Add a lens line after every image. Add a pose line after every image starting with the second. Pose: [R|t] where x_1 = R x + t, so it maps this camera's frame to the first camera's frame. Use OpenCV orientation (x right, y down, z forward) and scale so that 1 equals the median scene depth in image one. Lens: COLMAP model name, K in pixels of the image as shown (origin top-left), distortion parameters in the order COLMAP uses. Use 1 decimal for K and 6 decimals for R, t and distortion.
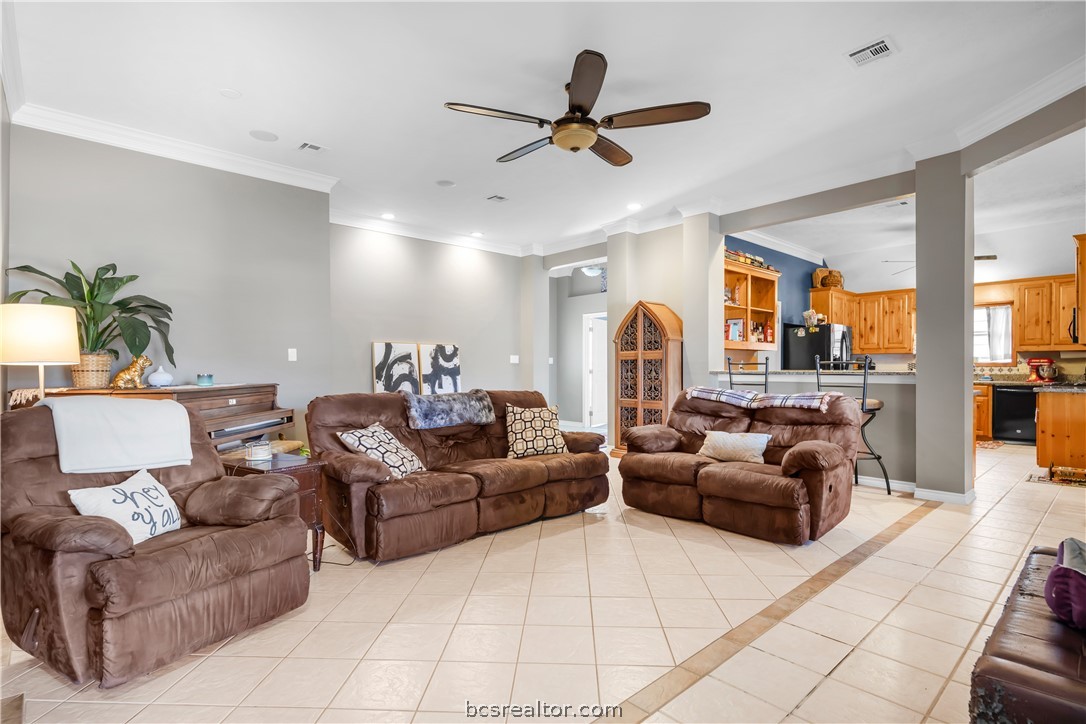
lens RADIAL K [[537.8, 0, 560.7], [0, 537.8, 366.2], [0, 0, 1]] dist [0.004979, -0.000165]
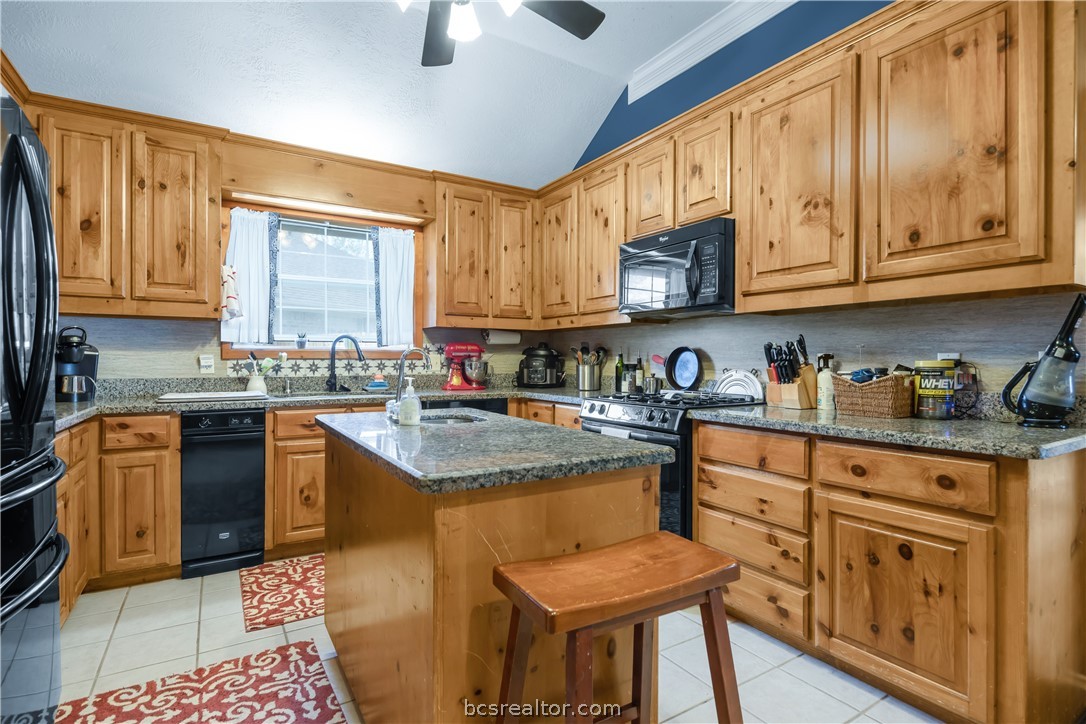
lens RADIAL K [[534.7, 0, 535.1], [0, 534.7, 363.0], [0, 0, 1]] dist [-0.001472, -0.001532]
pose [[0.226376, -0.004706, 0.974029, 0.407674], [-0.004319, 0.999974, 0.005835, 0.001096], [-0.974030, -0.005527, 0.226350, 0.813241]]
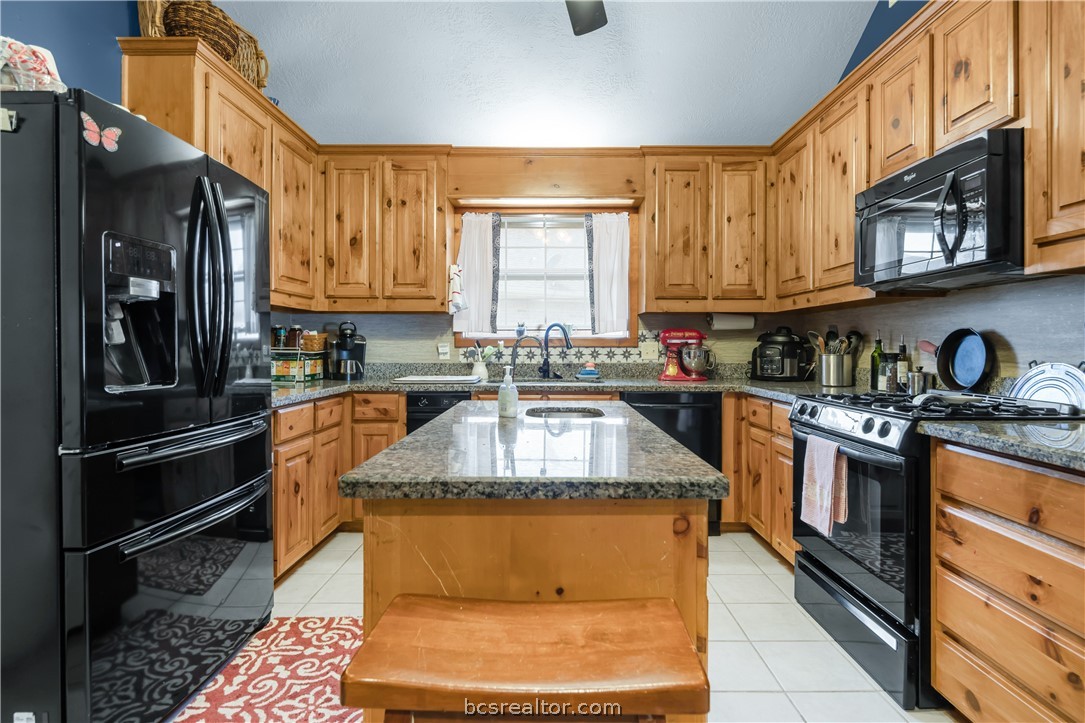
lens RADIAL K [[535.0, 0, 540.7], [0, 535.0, 347.7], [0, 0, 1]] dist [-0.000016, -0.002977]
pose [[0.700639, 0.000657, 0.713516, 0.471353], [-0.003307, 0.999992, 0.002327, 0.000762], [-0.713509, -0.003990, 0.700635, 0.758126]]
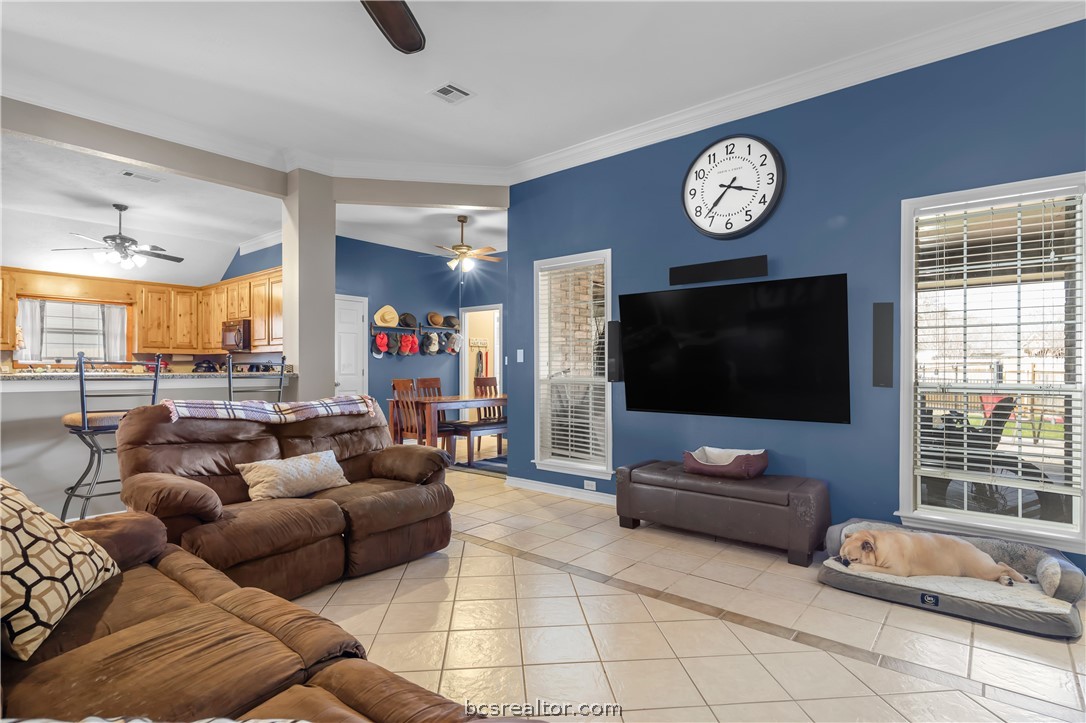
lens RADIAL K [[535.9, 0, 543.8], [0, 535.9, 365.5], [0, 0, 1]] dist [0.000092, -0.000432]
pose [[-0.115796, 0.008834, 0.993234, -0.227307], [-0.004736, 0.999944, -0.009446, 0.001297], [-0.993262, -0.005798, -0.115747, 0.371732]]
